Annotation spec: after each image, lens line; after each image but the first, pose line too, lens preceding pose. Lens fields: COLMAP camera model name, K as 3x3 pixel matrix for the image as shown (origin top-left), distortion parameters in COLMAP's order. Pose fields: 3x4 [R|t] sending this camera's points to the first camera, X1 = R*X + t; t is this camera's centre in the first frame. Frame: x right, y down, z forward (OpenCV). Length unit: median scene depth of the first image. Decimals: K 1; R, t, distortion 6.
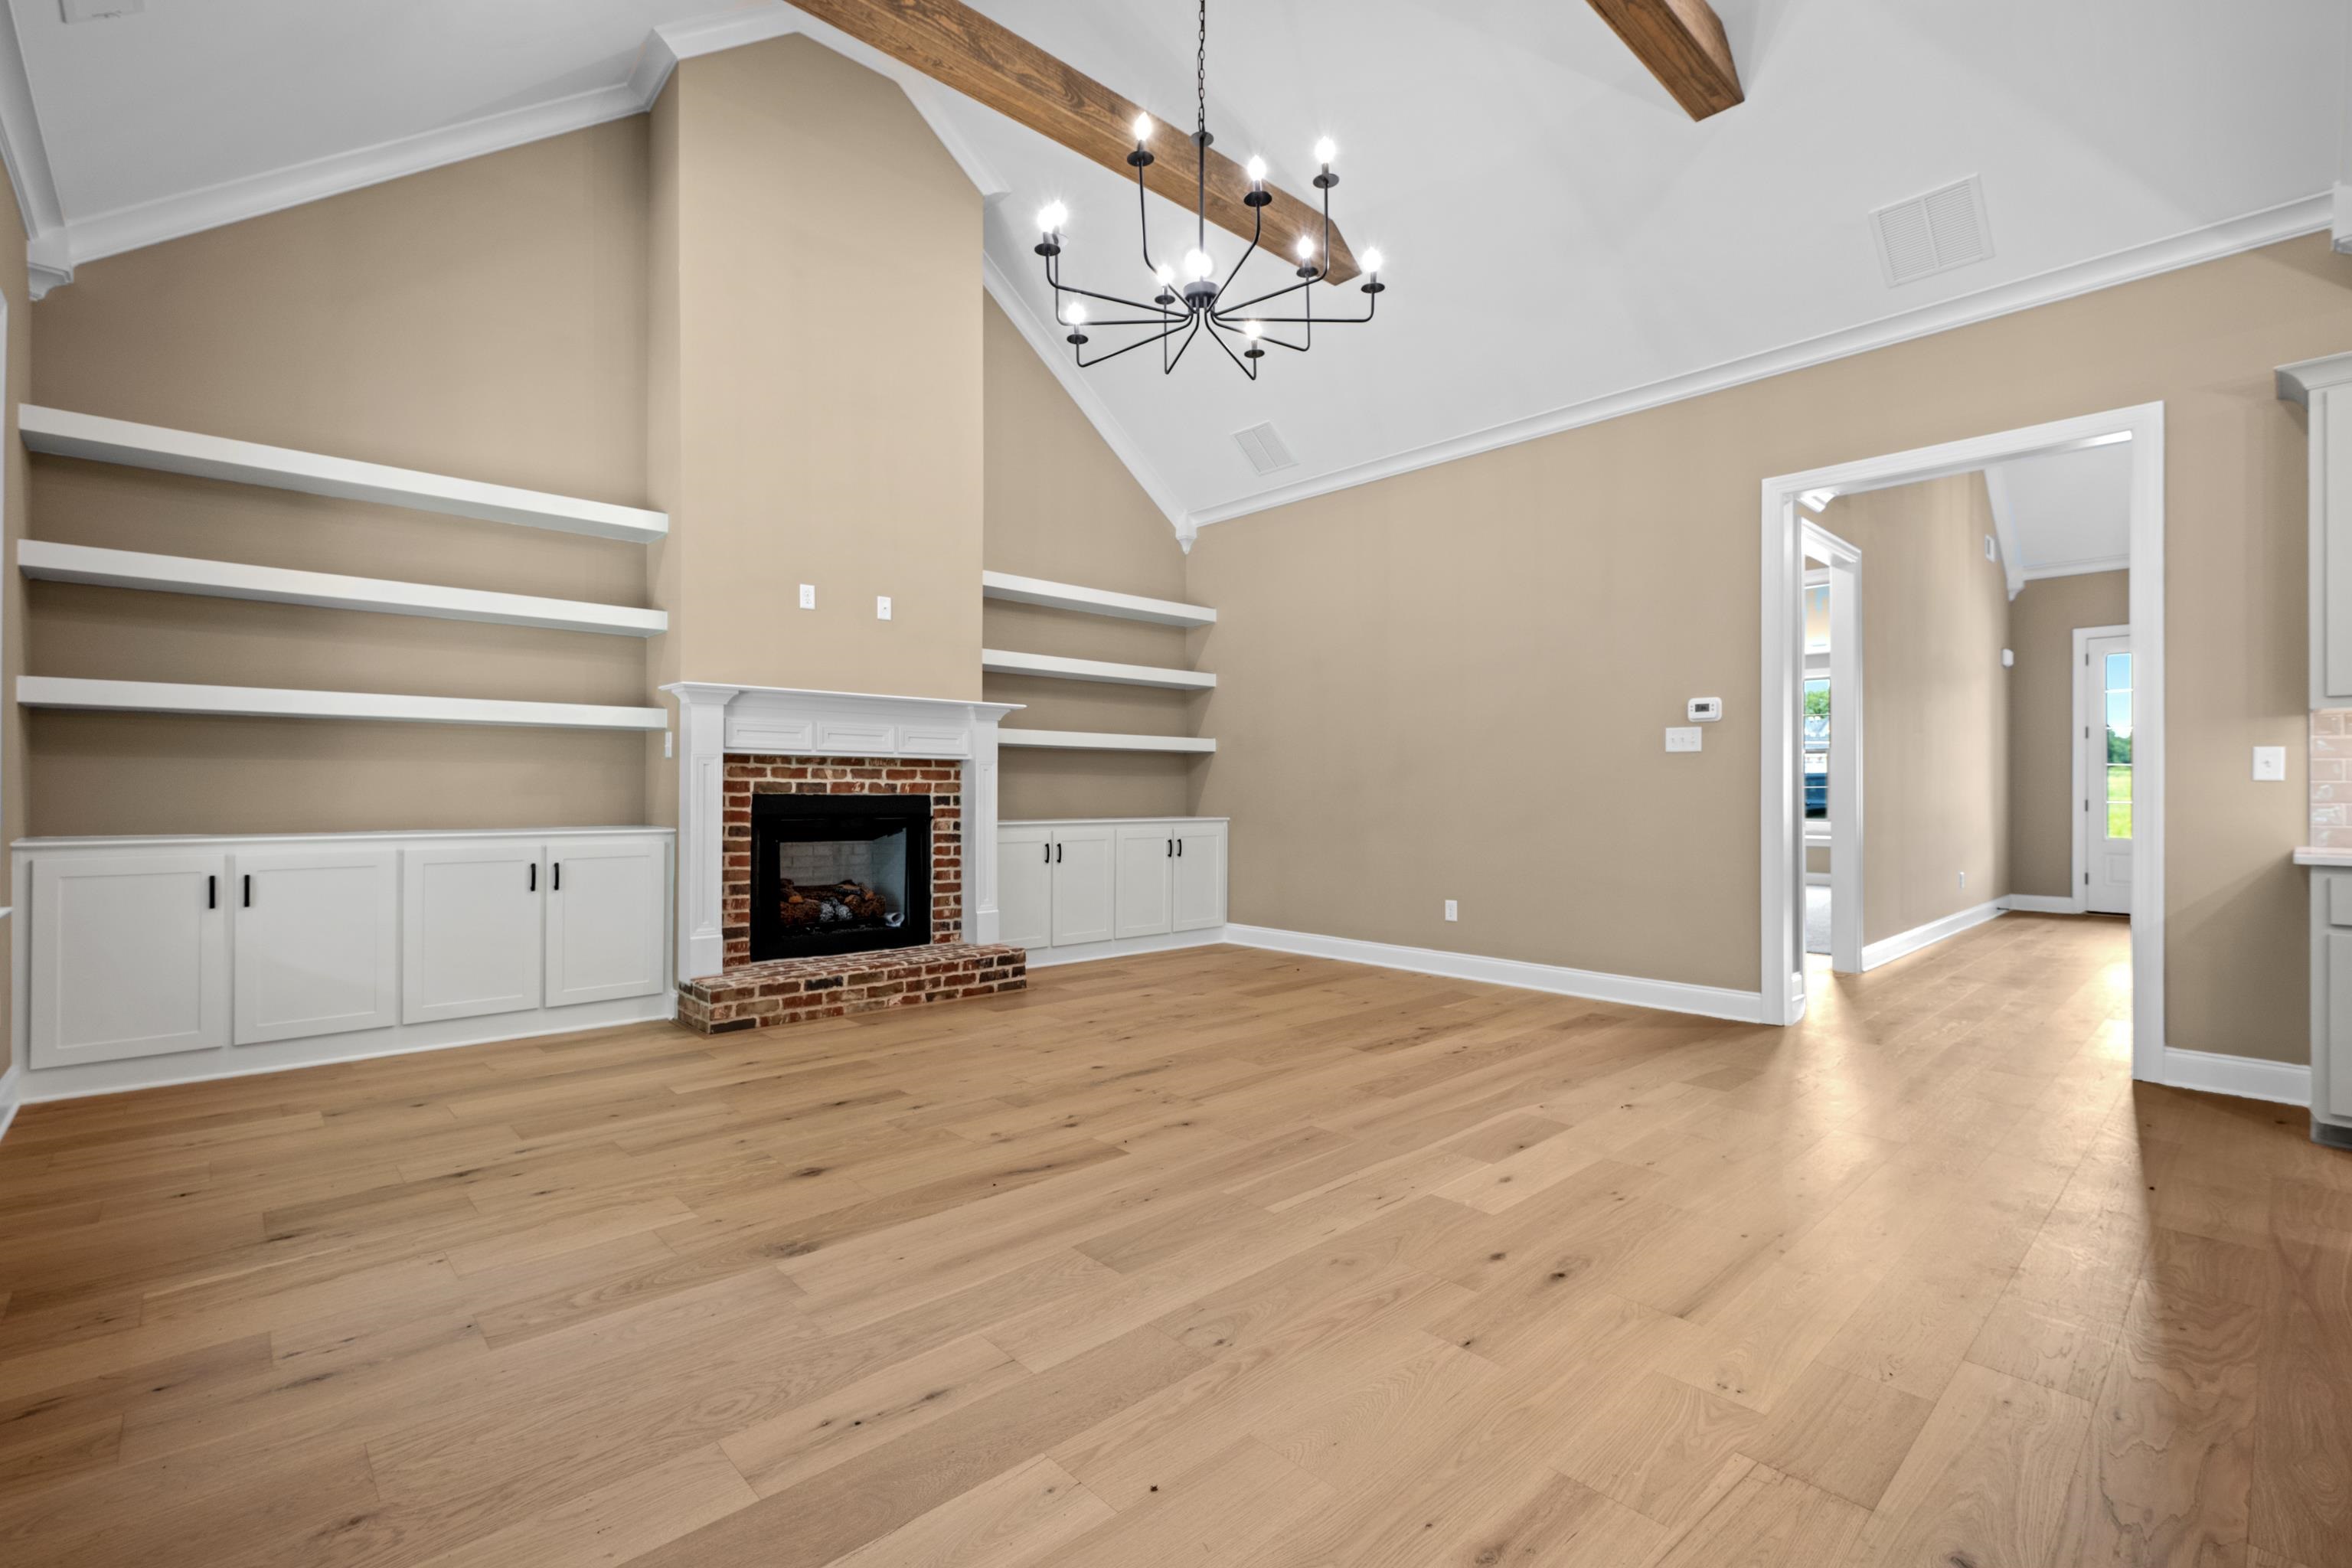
lens RADIAL K [[1014.8, 0, 1174.3], [0, 1014.8, 782.3], [0, 0, 1]] dist [0.001817, -0.000371]
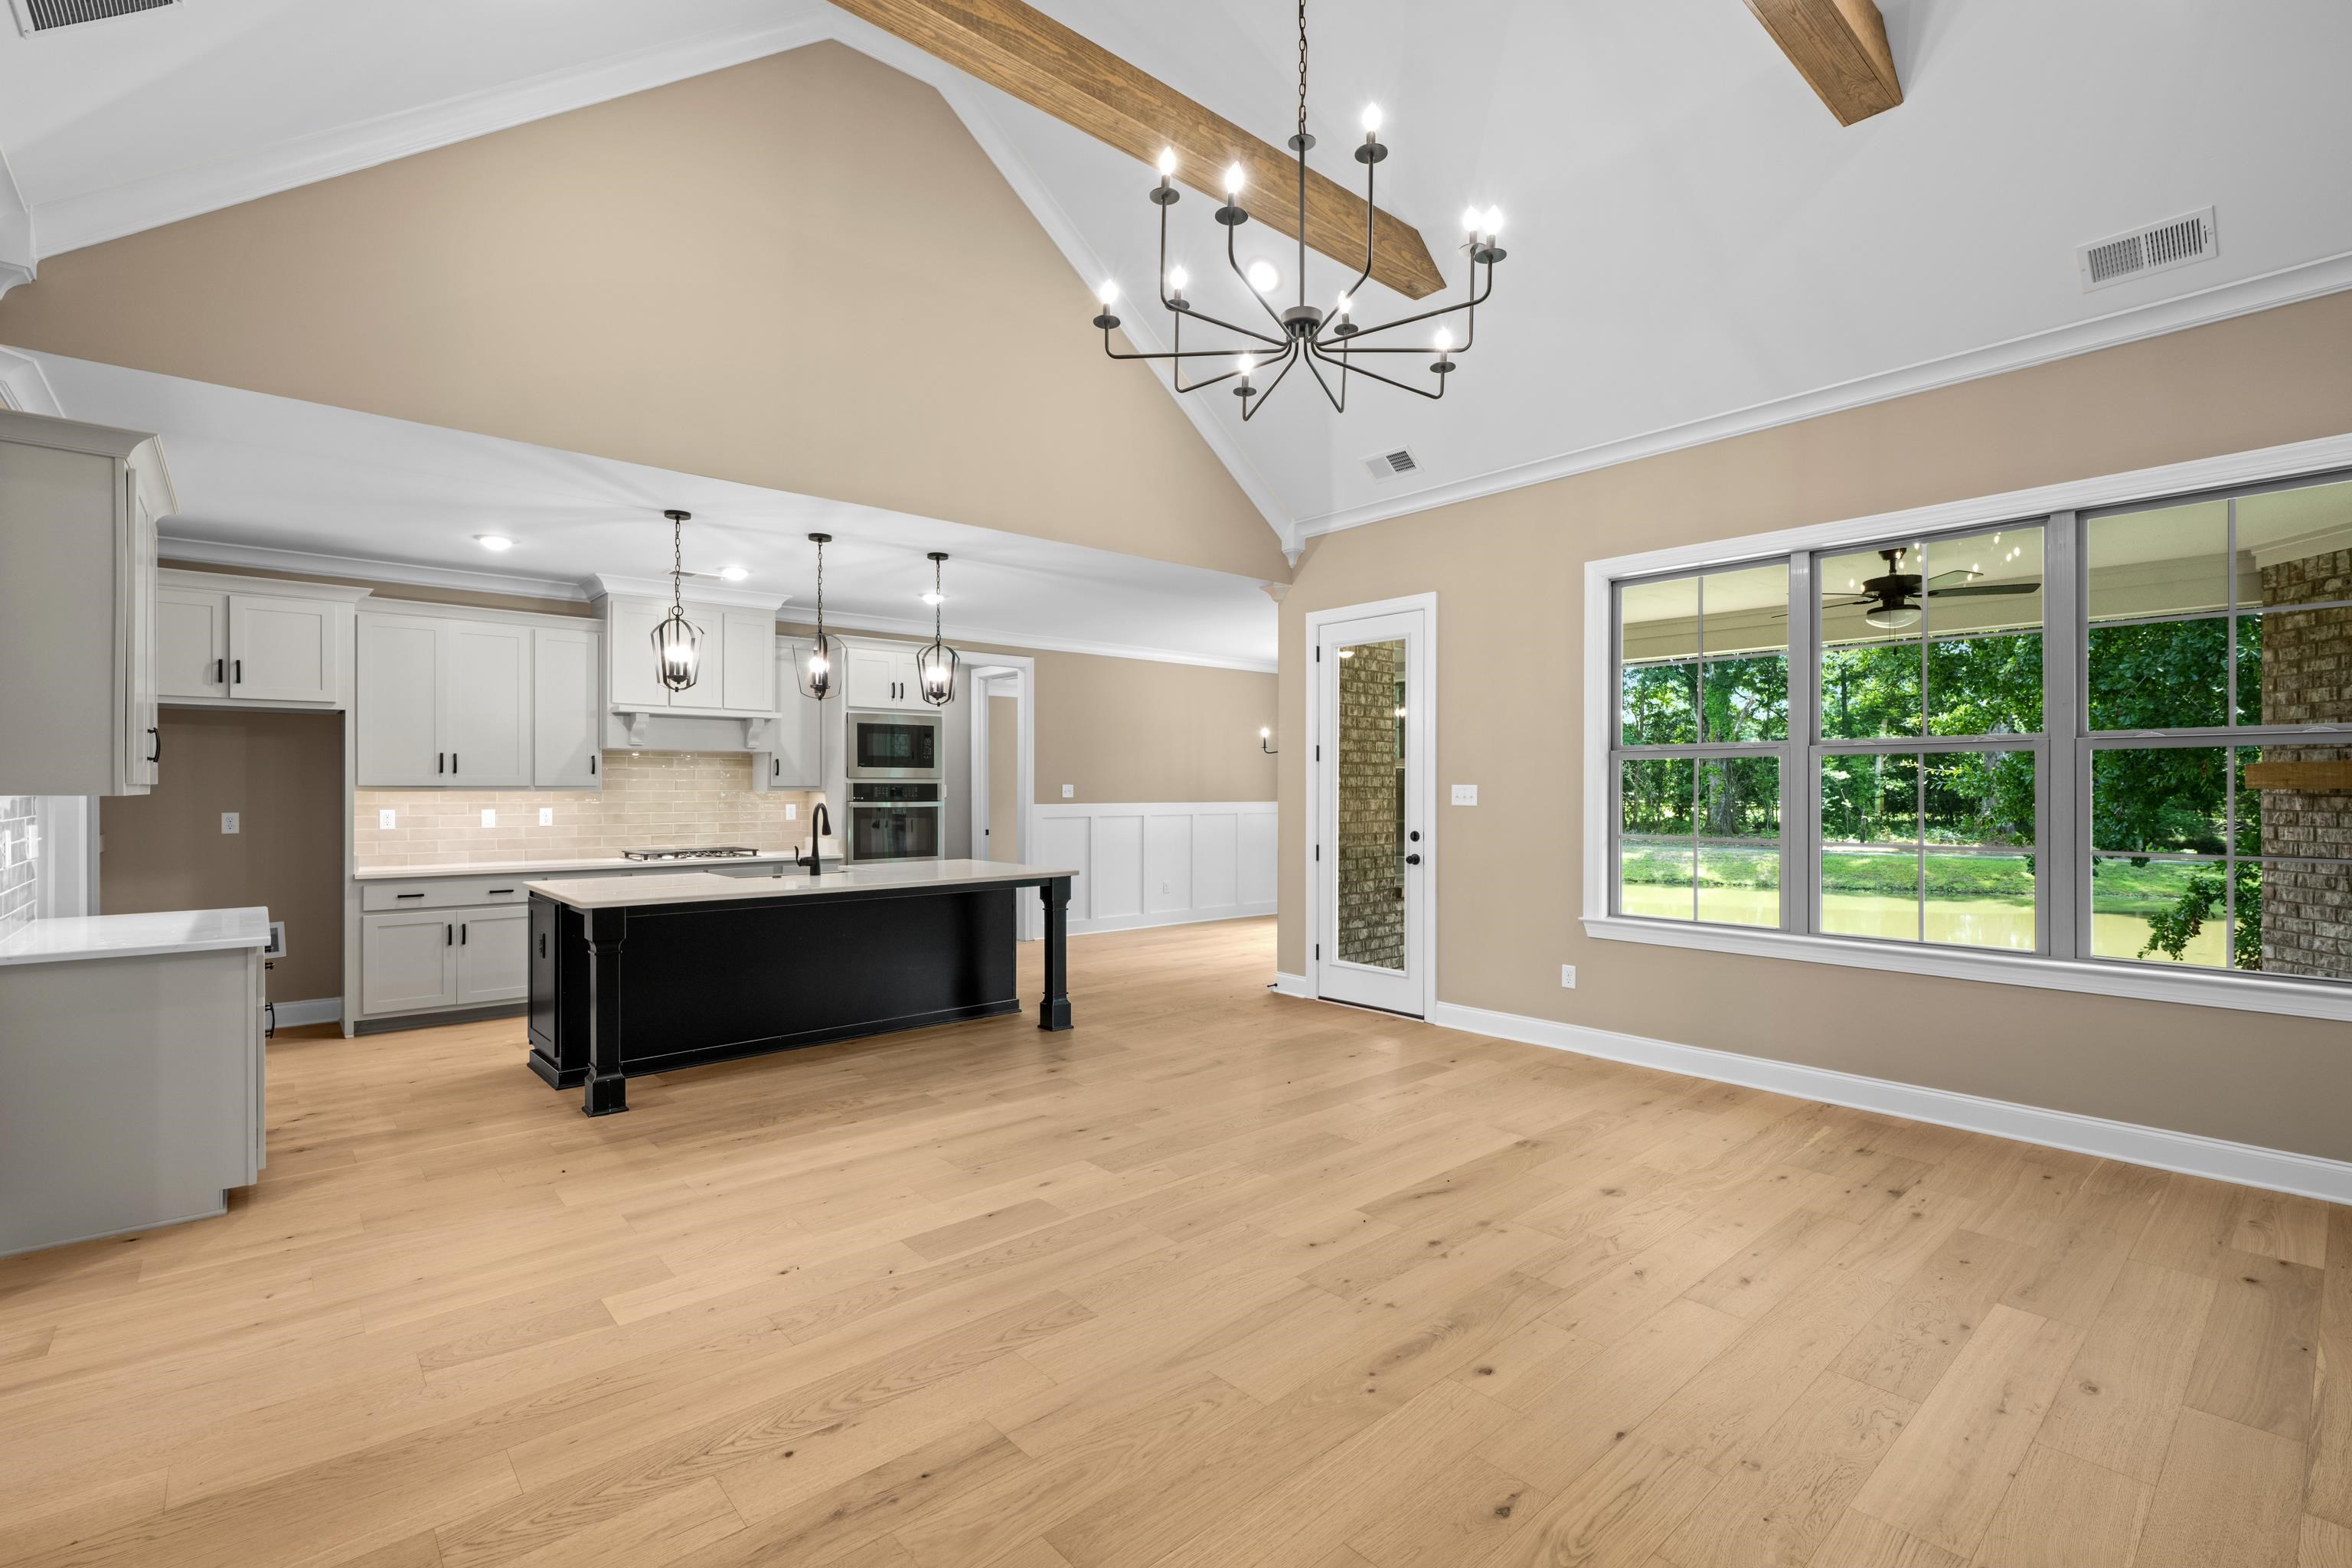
lens RADIAL K [[1067.9, 0, 1205.4], [0, 1067.9, 787.9], [0, 0, 1]] dist [-0.001163, -0.000319]
pose [[-0.999981, -0.004736, -0.003940, 0.075232], [-0.004705, 0.999959, -0.007758, -0.049040], [0.003976, -0.007739, -0.999962, 1.283091]]
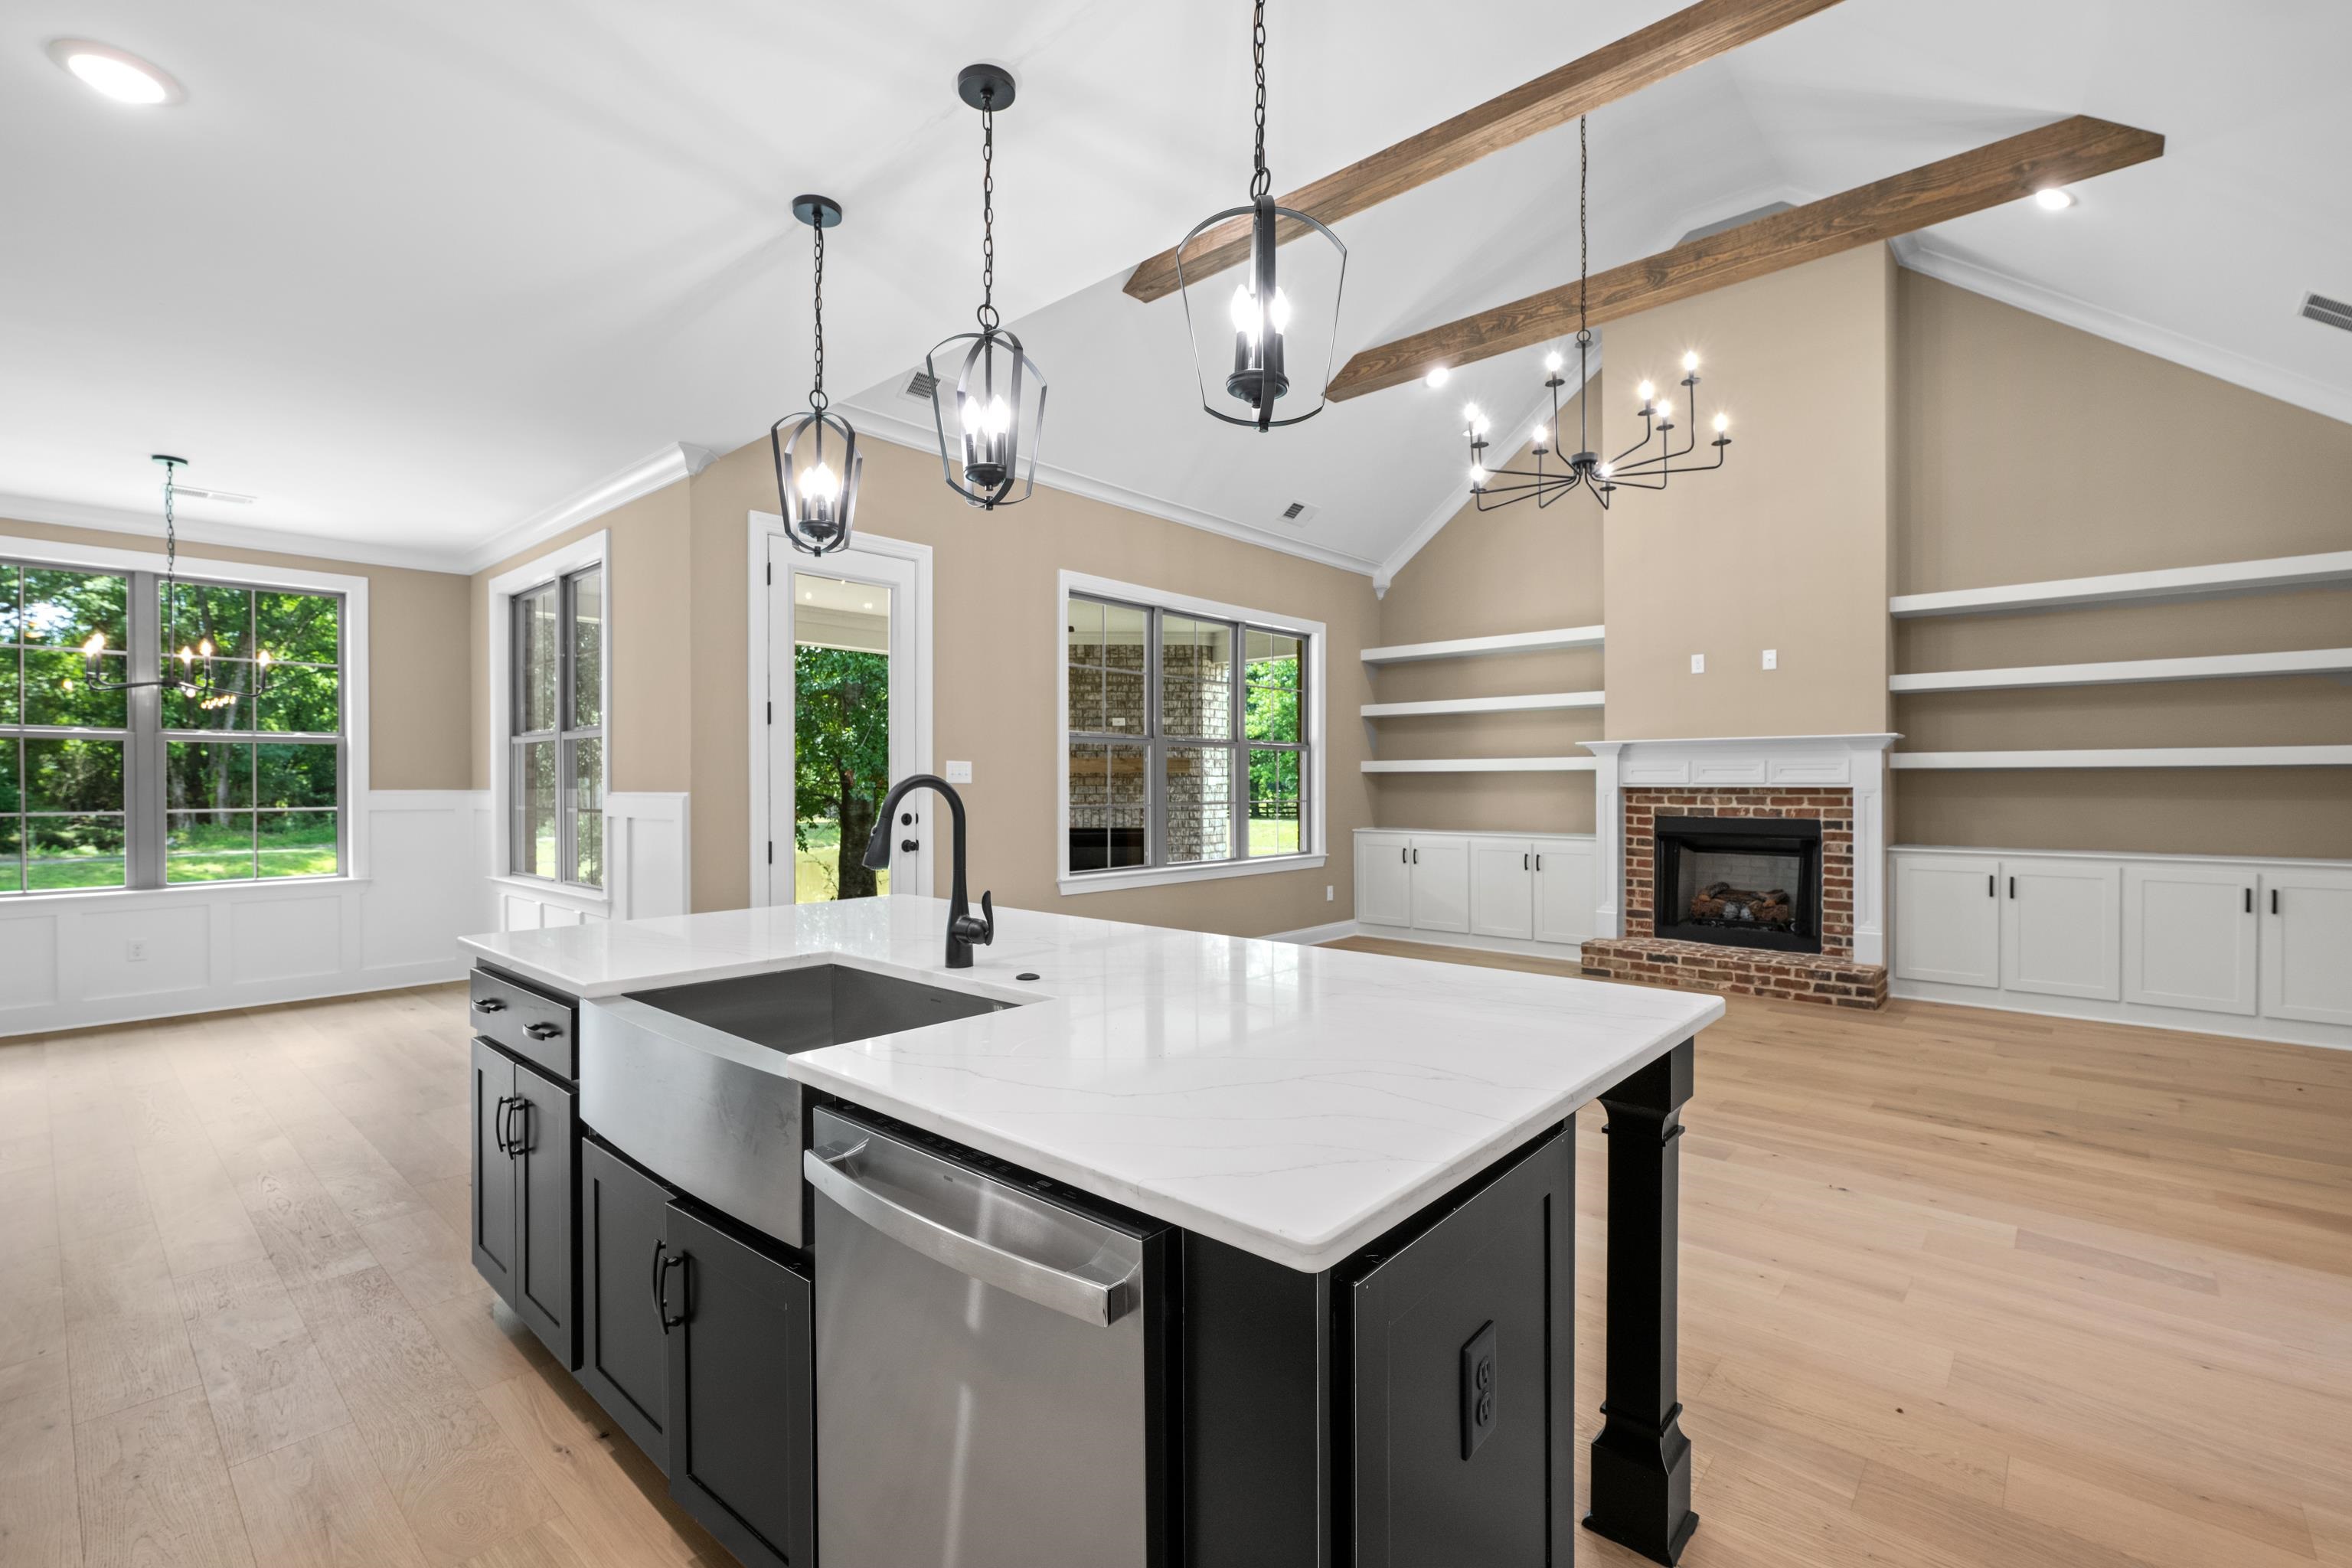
lens RADIAL K [[1019.5, 0, 1196.8], [0, 1019.5, 785.6], [0, 0, 1]] dist [-0.001975, 0.000066]
pose [[0.120964, -0.001646, -0.992656, 0.881312], [0.009304, 0.999957, -0.000524, -0.034325], [0.992613, -0.009173, 0.120974, 0.215964]]
